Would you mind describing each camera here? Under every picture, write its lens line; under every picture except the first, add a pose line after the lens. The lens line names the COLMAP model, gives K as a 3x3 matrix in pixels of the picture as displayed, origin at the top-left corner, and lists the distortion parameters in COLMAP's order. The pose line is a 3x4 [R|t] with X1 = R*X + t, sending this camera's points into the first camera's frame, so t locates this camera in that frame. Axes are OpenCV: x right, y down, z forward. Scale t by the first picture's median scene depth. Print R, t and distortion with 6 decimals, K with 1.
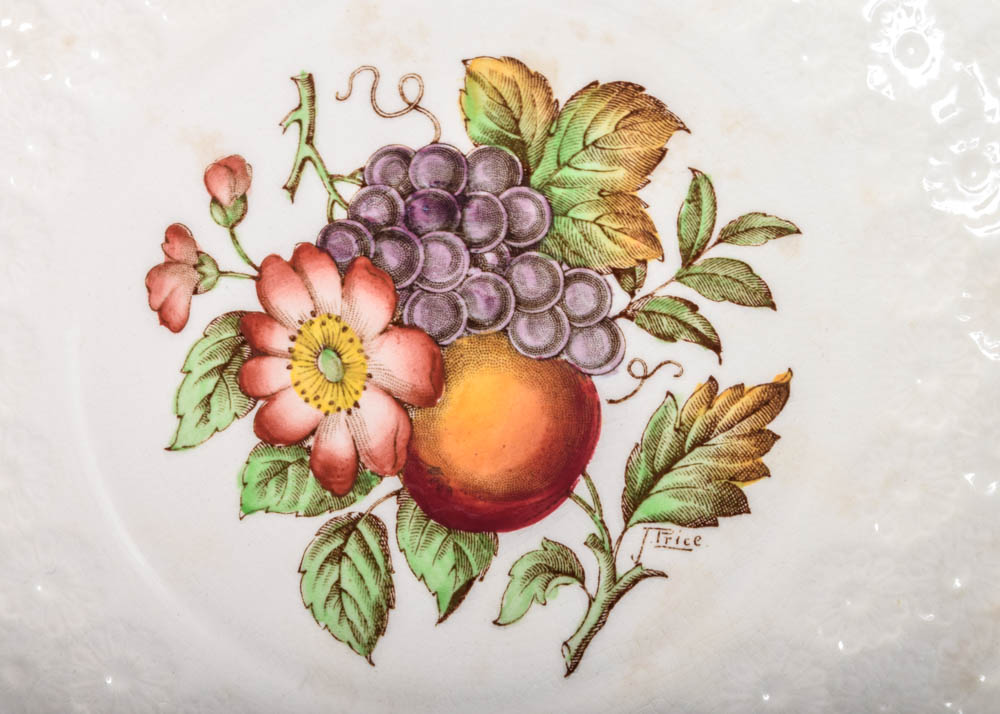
lens RADIAL K [[2445.0, 0, 500.3], [0, 2445.0, 357.0], [0, 0, 1]] dist [0.056357, 0.000000]
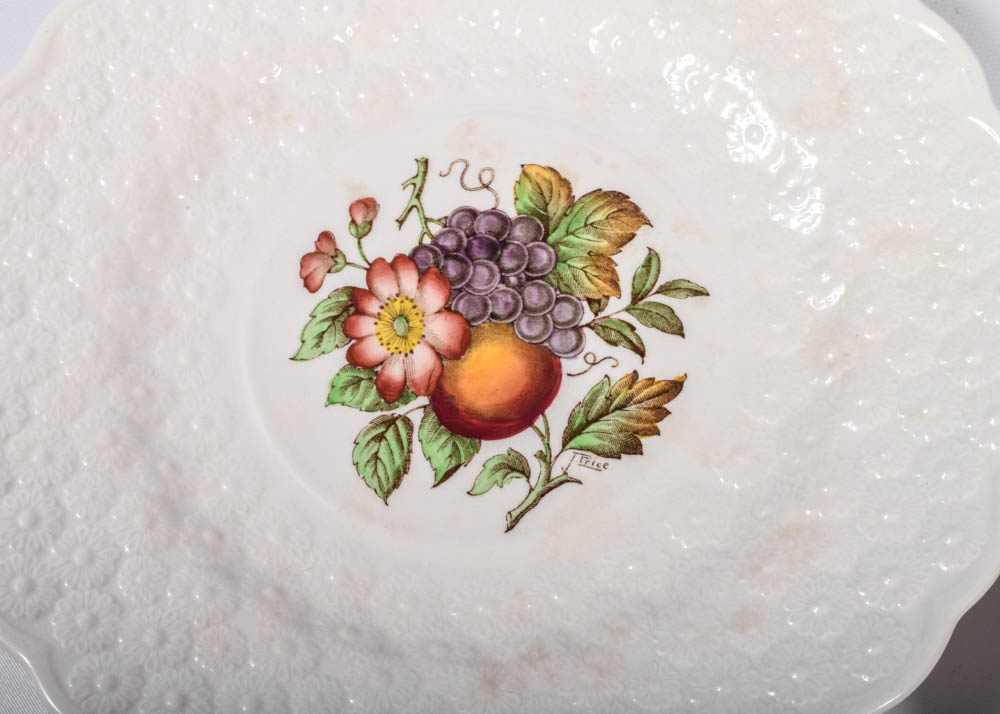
lens RADIAL K [[1835.0, 0, 499.9], [0, 1835.0, 356.9], [0, 0, 1]] dist [0.000804, 0.000000]
pose [[0.979220, 0.165176, -0.117665, 0.137331], [-0.183444, 0.968801, -0.166652, 0.209960], [0.086467, 0.184774, 0.978970, -0.158376]]
